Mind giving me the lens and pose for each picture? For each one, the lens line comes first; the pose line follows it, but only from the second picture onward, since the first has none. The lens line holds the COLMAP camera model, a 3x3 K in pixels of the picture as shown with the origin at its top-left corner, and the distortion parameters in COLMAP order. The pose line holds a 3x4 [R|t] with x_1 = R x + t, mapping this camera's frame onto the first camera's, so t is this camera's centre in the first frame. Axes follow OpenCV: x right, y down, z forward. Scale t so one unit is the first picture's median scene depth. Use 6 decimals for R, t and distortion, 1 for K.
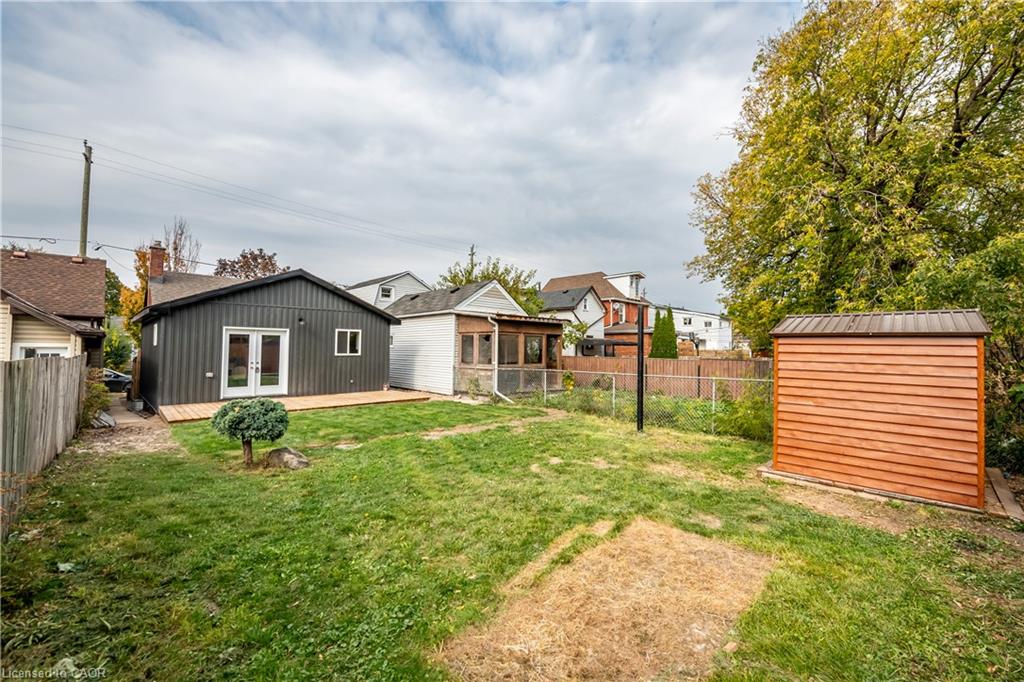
lens RADIAL K [[427.2, 0, 518.4], [0, 427.2, 336.4], [0, 0, 1]] dist [-0.003728, -0.000871]
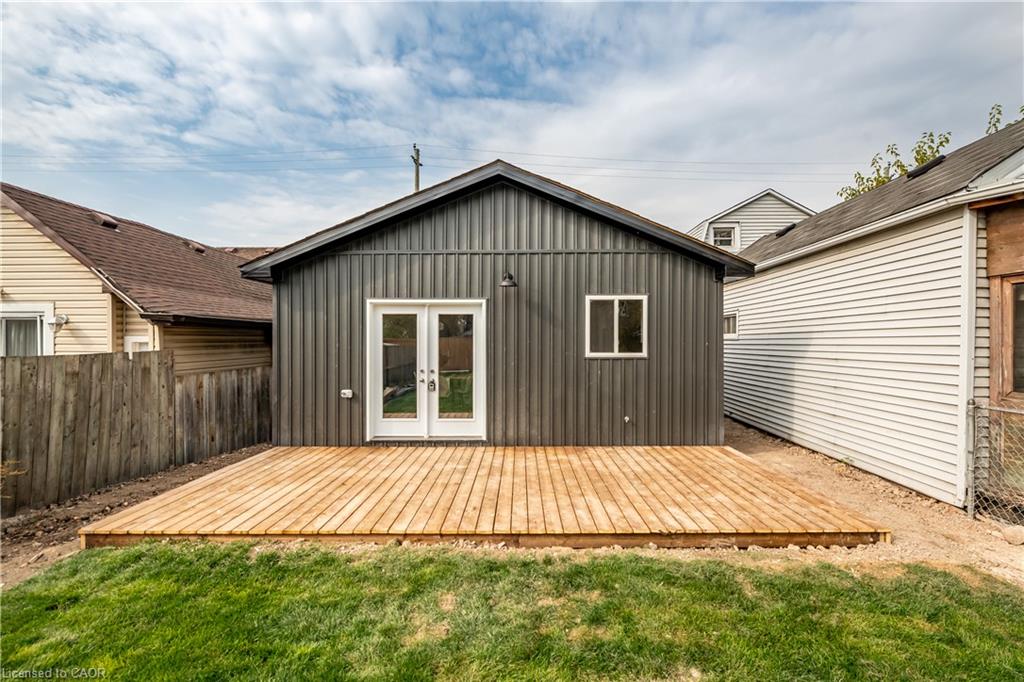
lens RADIAL K [[409.7, 0, 514.8], [0, 409.7, 342.6], [0, 0, 1]] dist [-0.014168, 0.000123]
pose [[0.694286, -0.005937, -0.719675, -0.179535], [0.026267, 0.999509, 0.017094, 0.020783], [0.719220, -0.030772, 0.694101, 0.653662]]
